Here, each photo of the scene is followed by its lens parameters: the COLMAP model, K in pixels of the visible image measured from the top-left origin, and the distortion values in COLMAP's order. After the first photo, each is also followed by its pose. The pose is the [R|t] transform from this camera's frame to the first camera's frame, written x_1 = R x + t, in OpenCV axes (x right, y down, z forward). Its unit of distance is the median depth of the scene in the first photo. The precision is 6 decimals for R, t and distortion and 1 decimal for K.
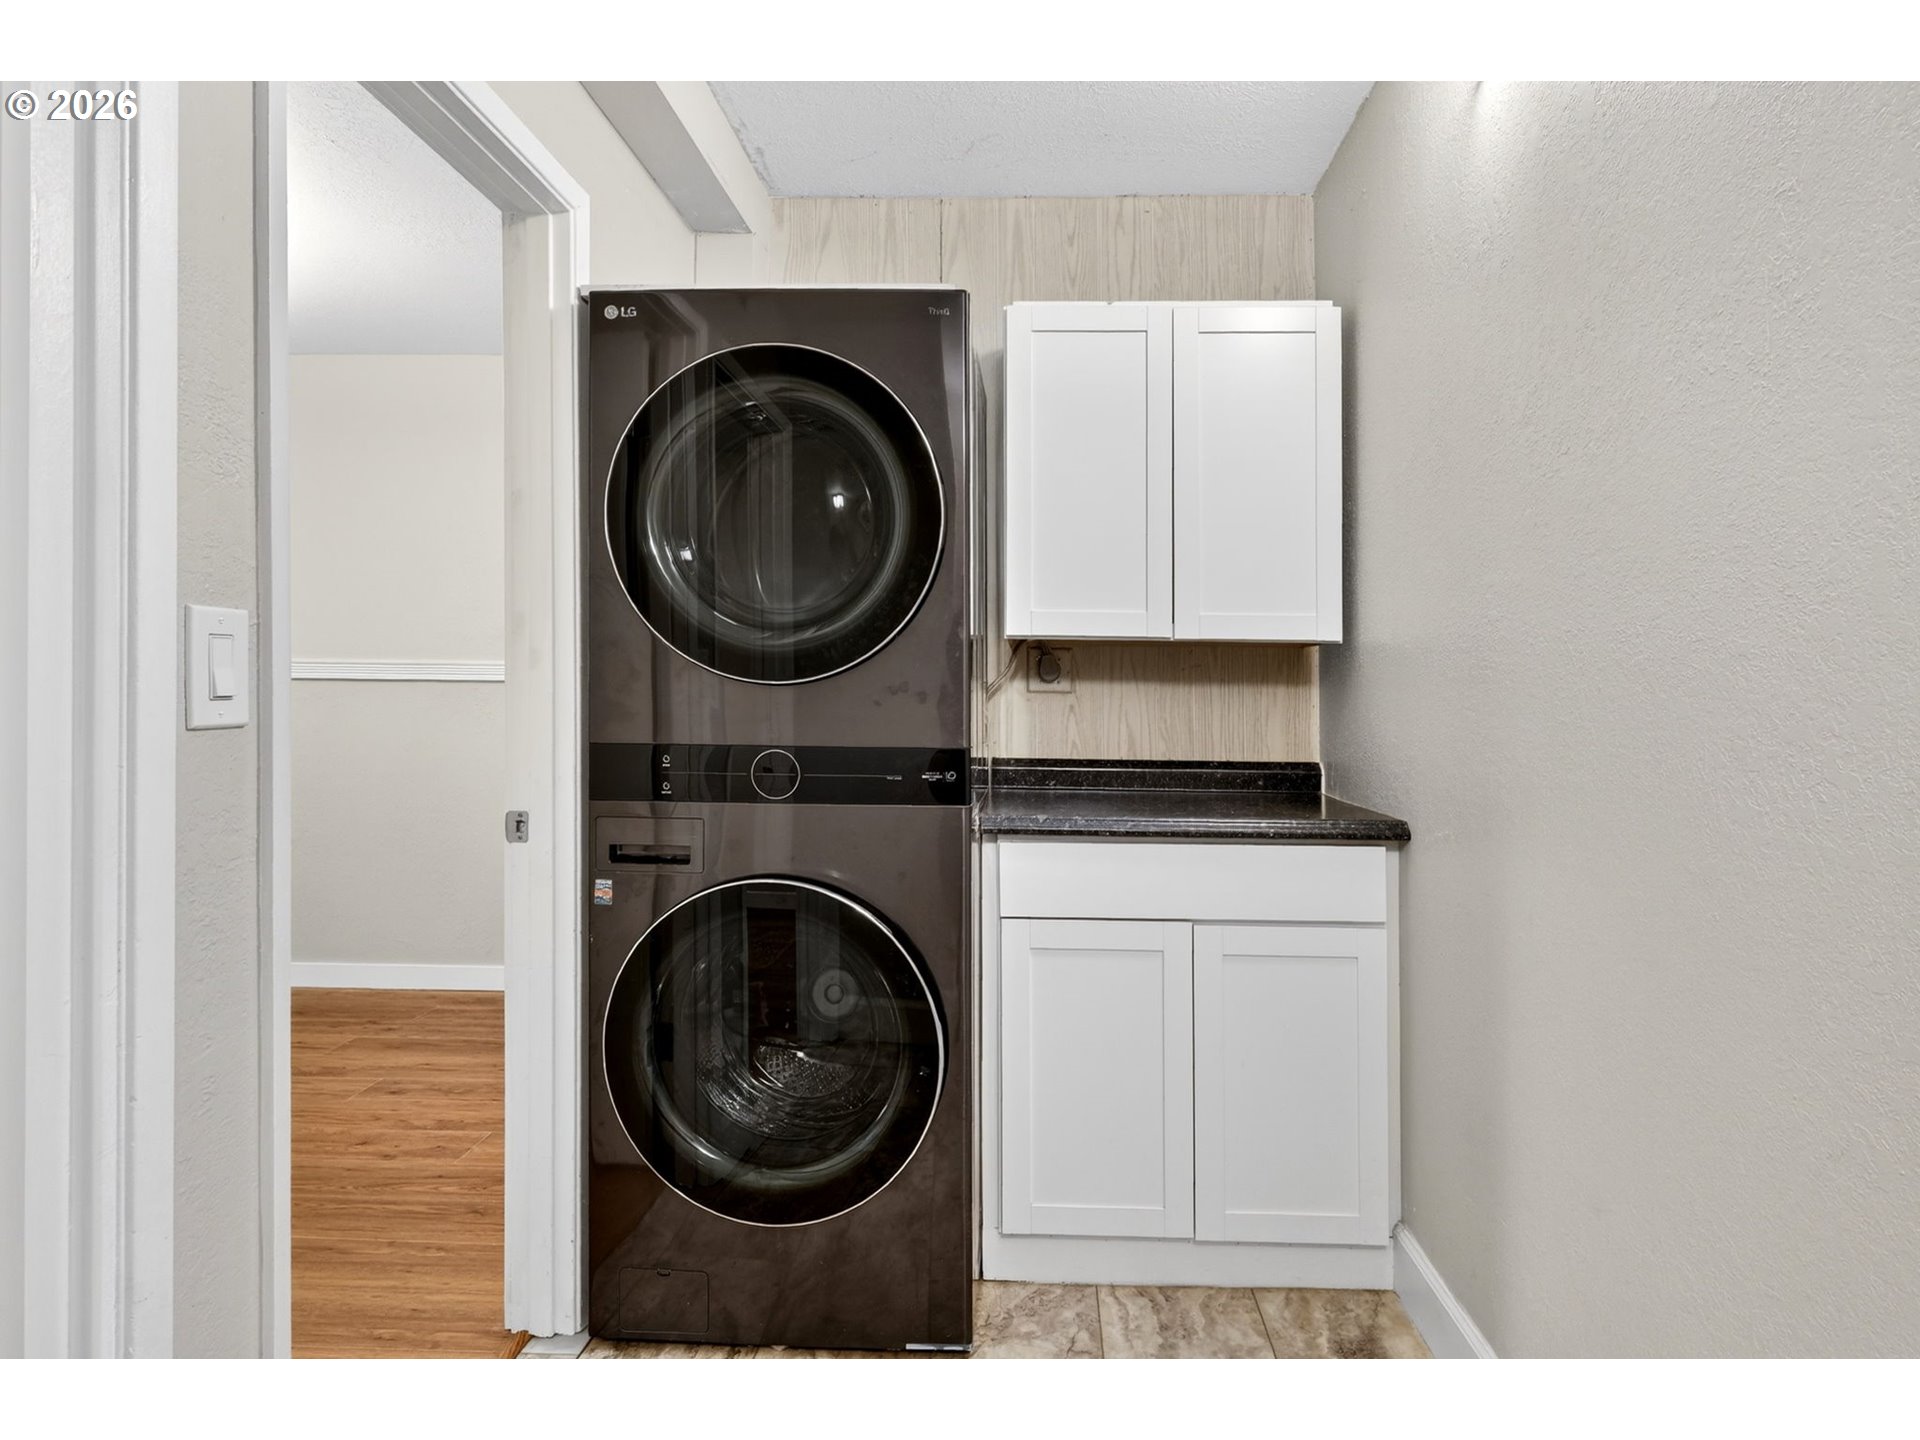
lens RADIAL K [[1006.6, 0, 962.8], [0, 1006.6, 704.1], [0, 0, 1]] dist [0.003516, 0.000748]
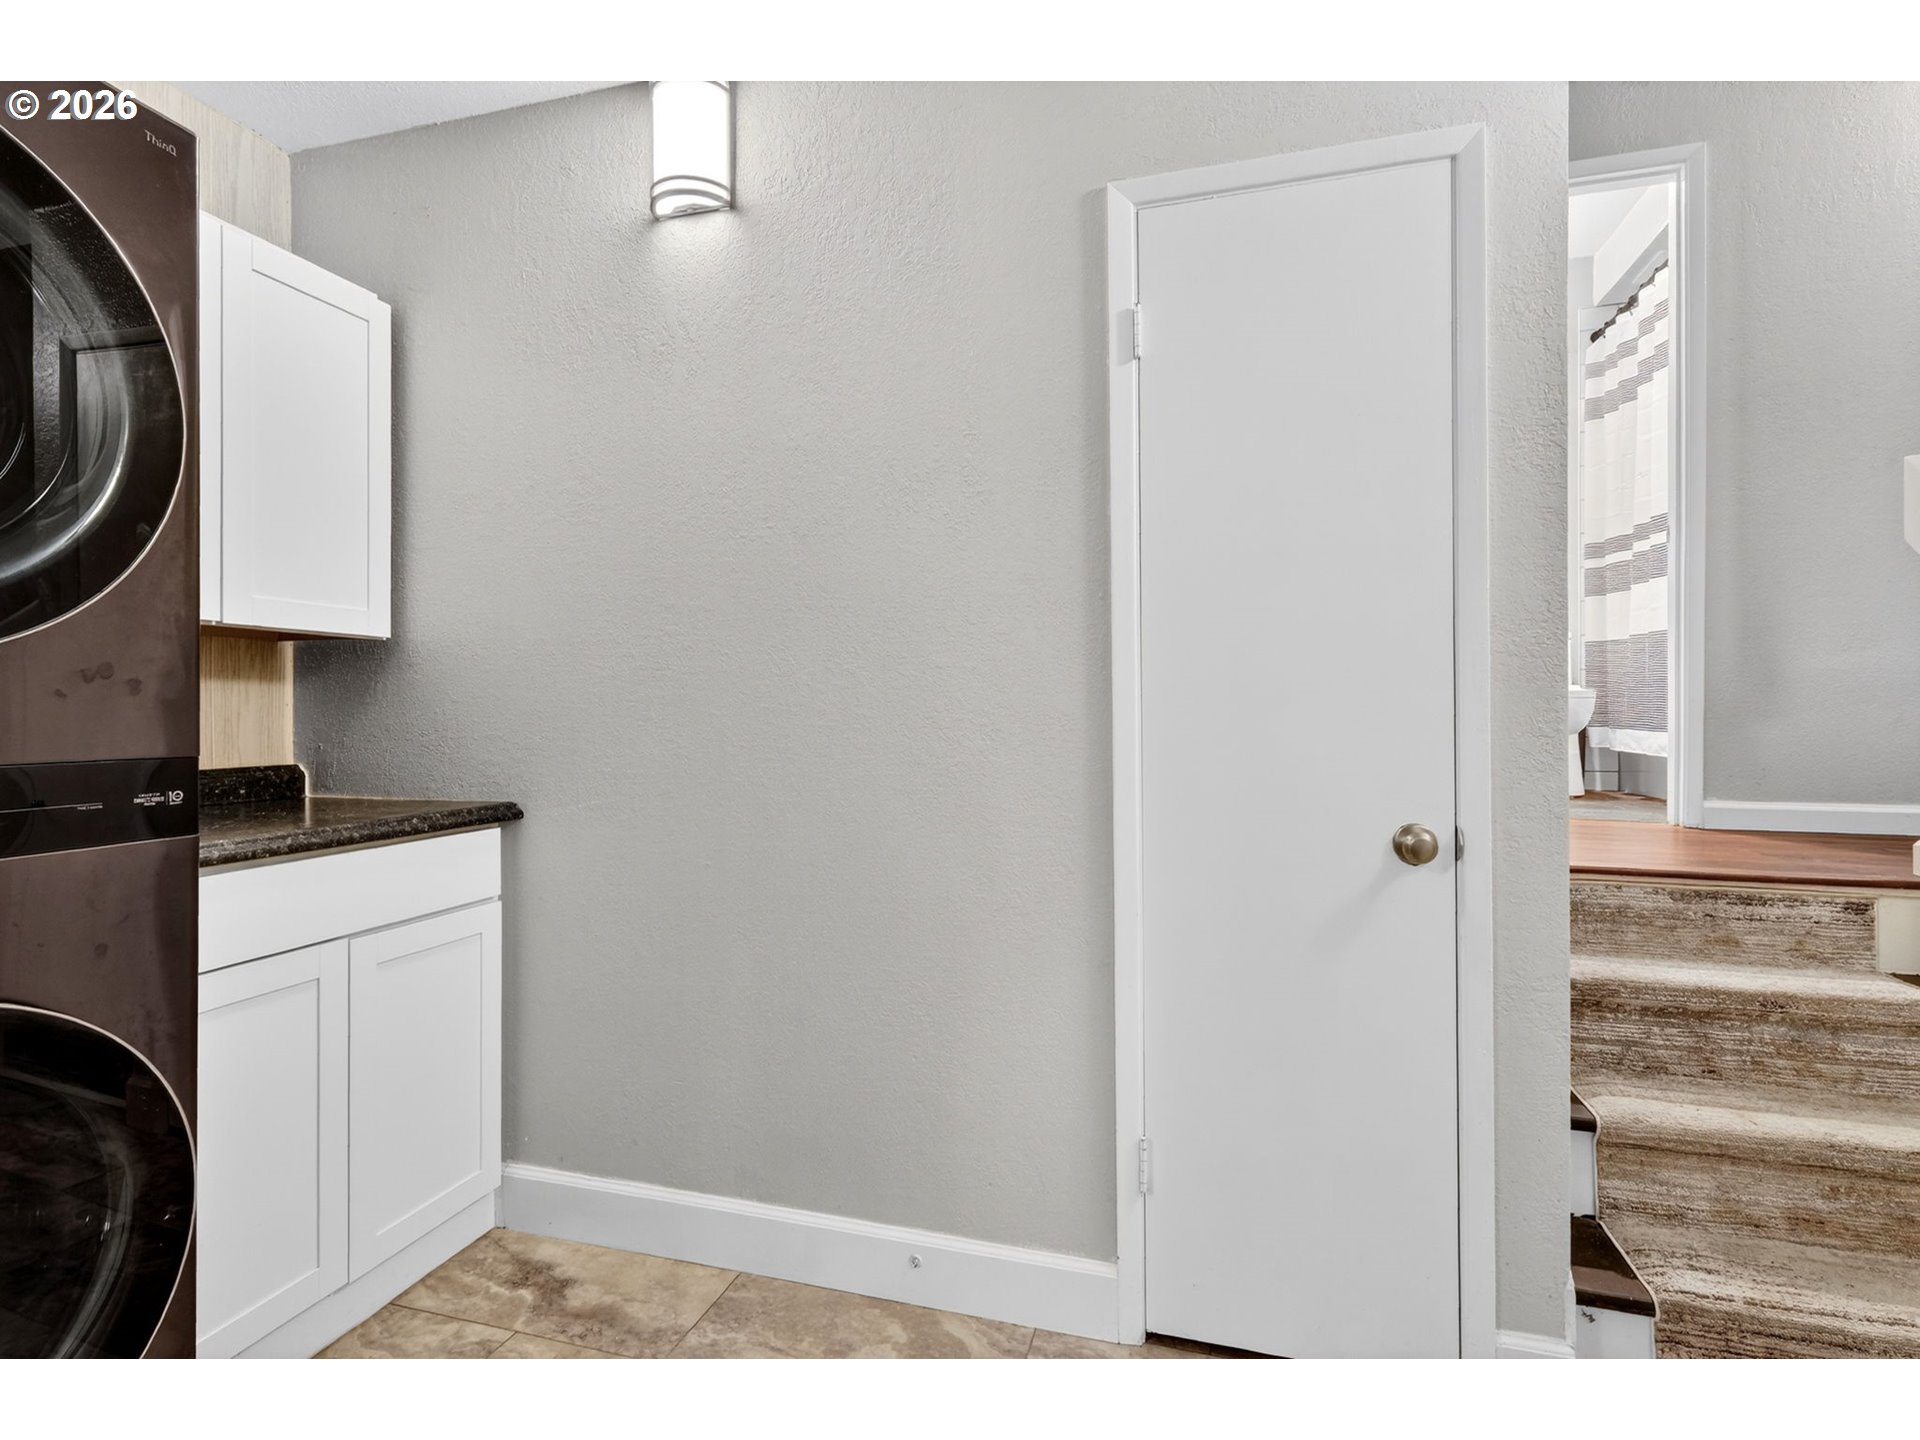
lens RADIAL K [[936.7, 0, 957.2], [0, 936.7, 711.9], [0, 0, 1]] dist [0.004038, 0.000444]
pose [[0.263178, -0.013416, 0.964654, -0.447139], [0.008551, 0.999896, 0.011573, 0.006769], [-0.964709, 0.005203, 0.263266, 0.242732]]
